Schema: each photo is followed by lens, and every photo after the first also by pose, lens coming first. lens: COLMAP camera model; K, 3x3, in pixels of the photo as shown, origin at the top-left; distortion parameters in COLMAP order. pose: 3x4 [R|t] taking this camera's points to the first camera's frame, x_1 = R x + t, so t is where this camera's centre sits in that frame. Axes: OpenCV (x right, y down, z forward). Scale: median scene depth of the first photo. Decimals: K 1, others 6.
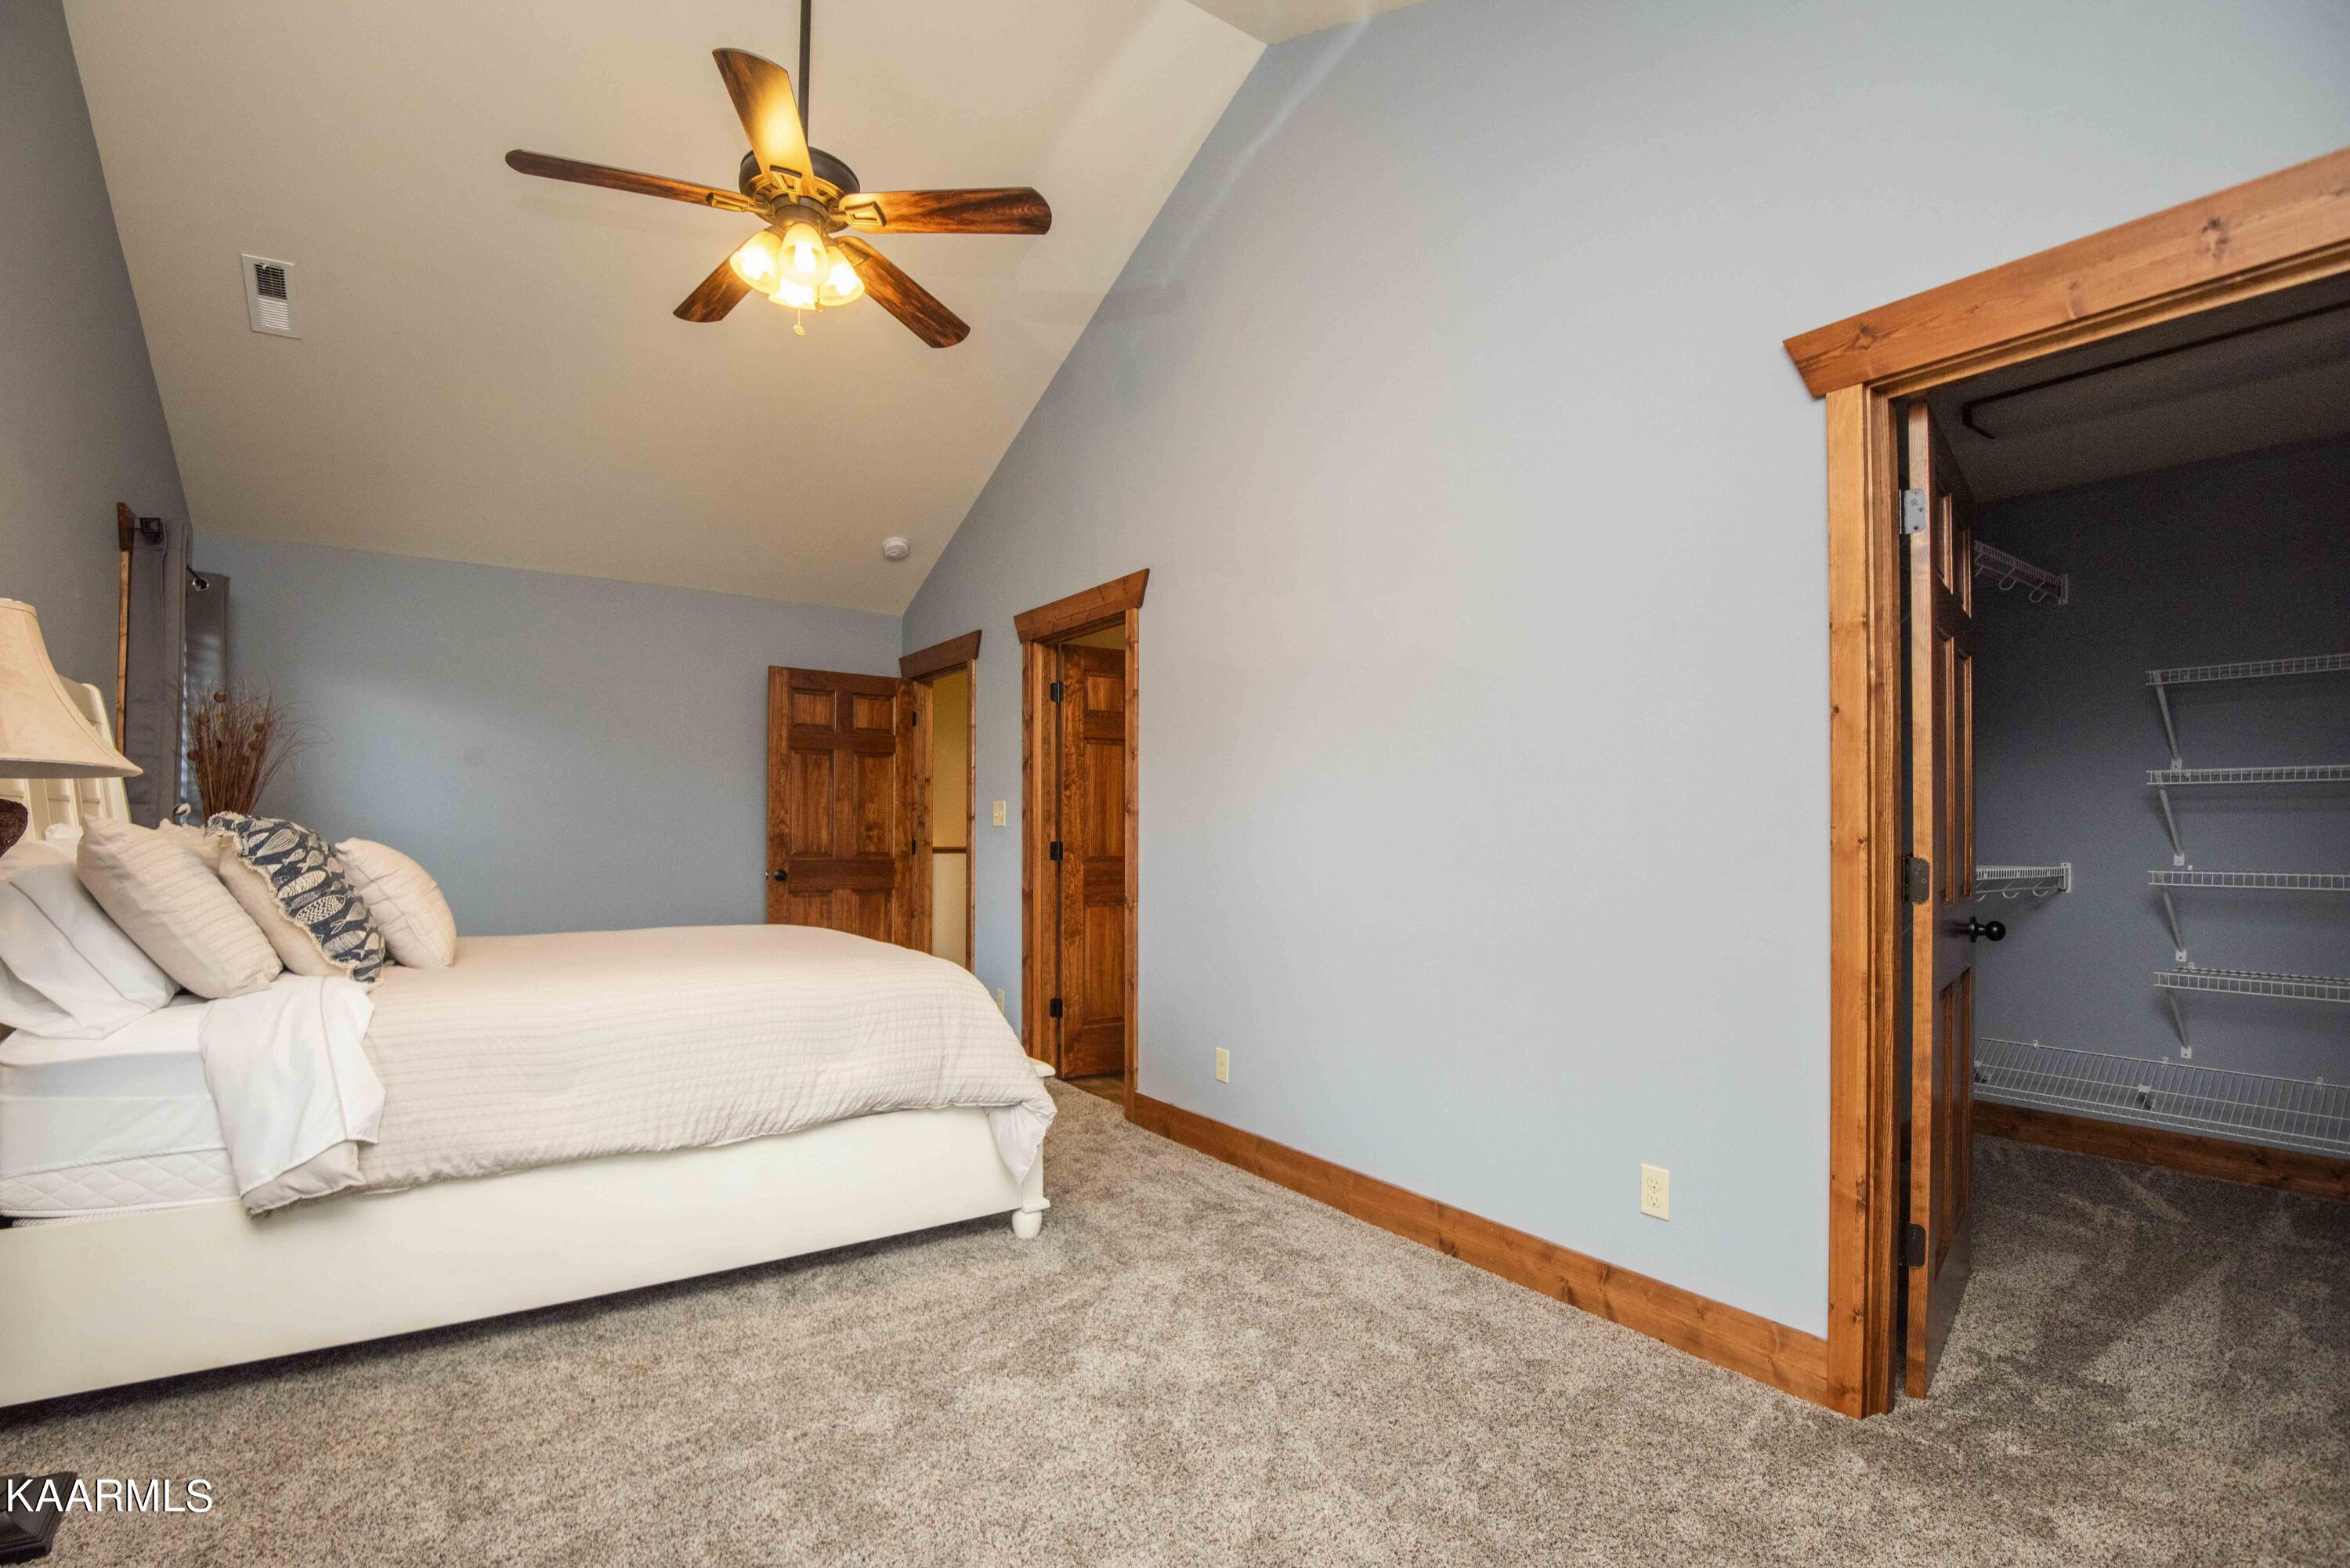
lens RADIAL K [[1079.8, 0, 1156.7], [0, 1079.8, 800.8], [0, 0, 1]] dist [-0.018533, -0.011588]
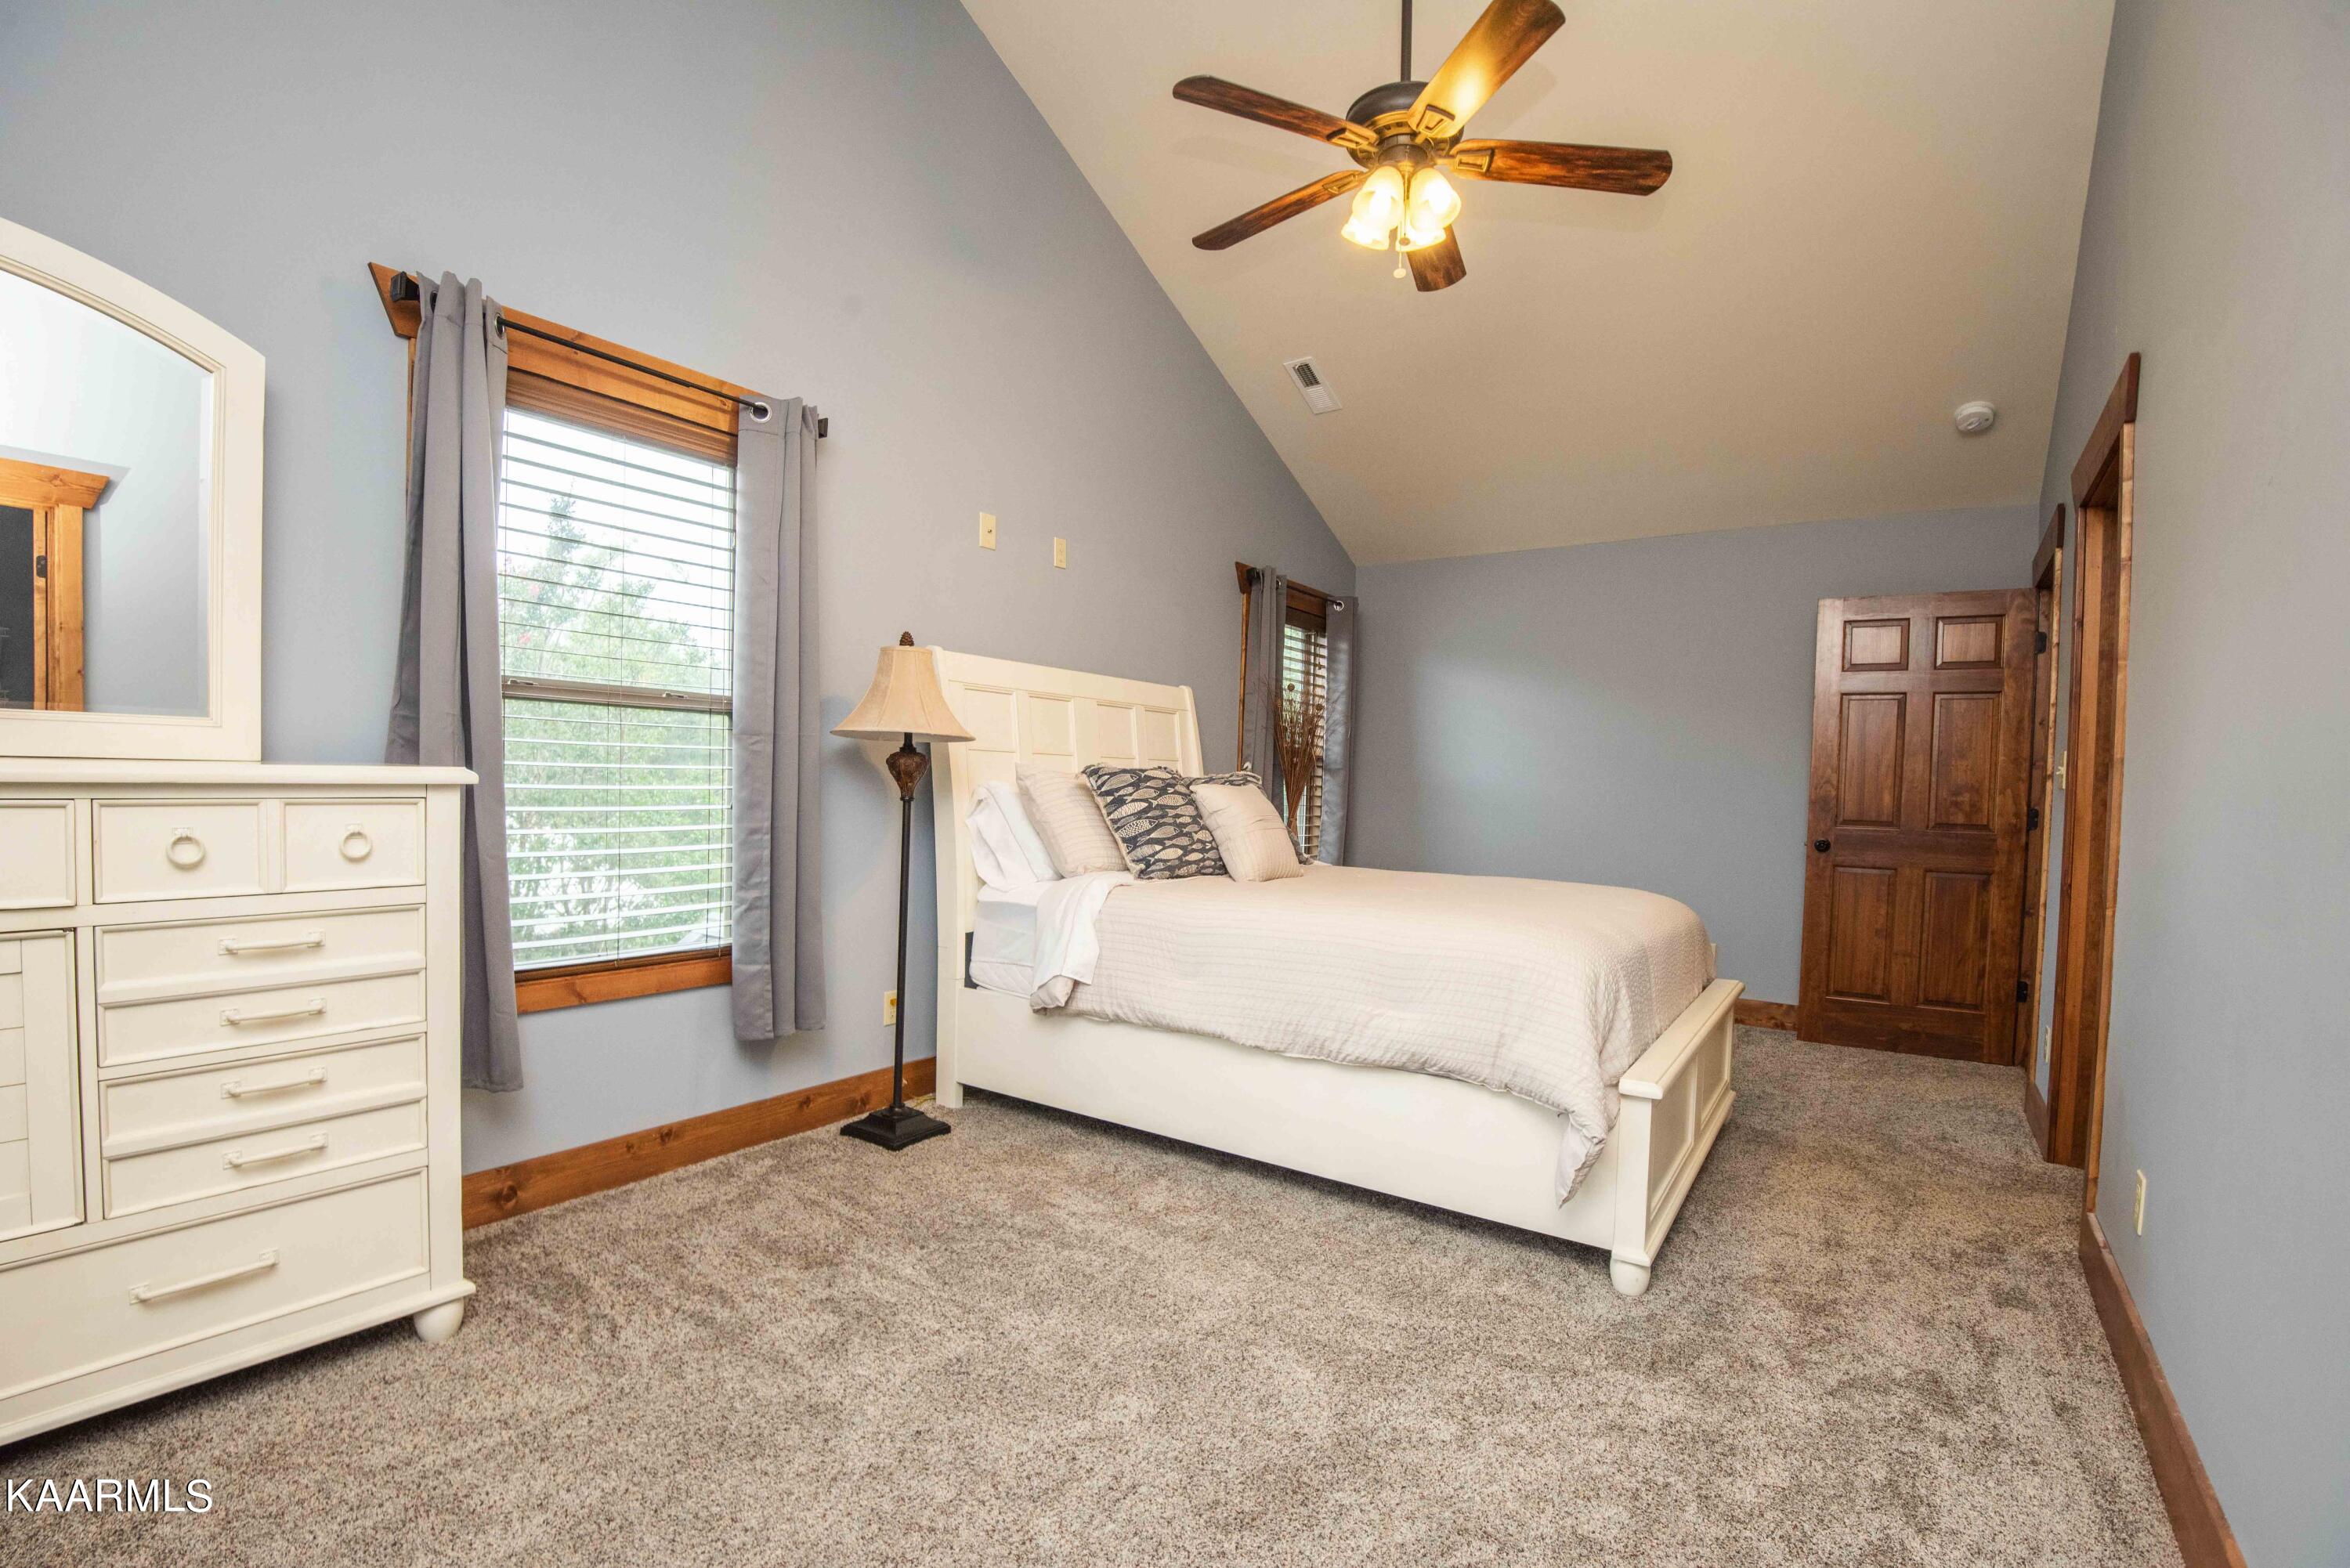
lens RADIAL K [[1079.8, 0, 1151.1], [0, 1079.8, 804.7], [0, 0, 1]] dist [-0.018533, -0.011588]
pose [[0.343767, 0.024307, -0.938740, 0.557412], [0.003679, 0.999622, 0.027231, 0.026276], [0.939048, -0.012815, 0.343547, 0.456921]]
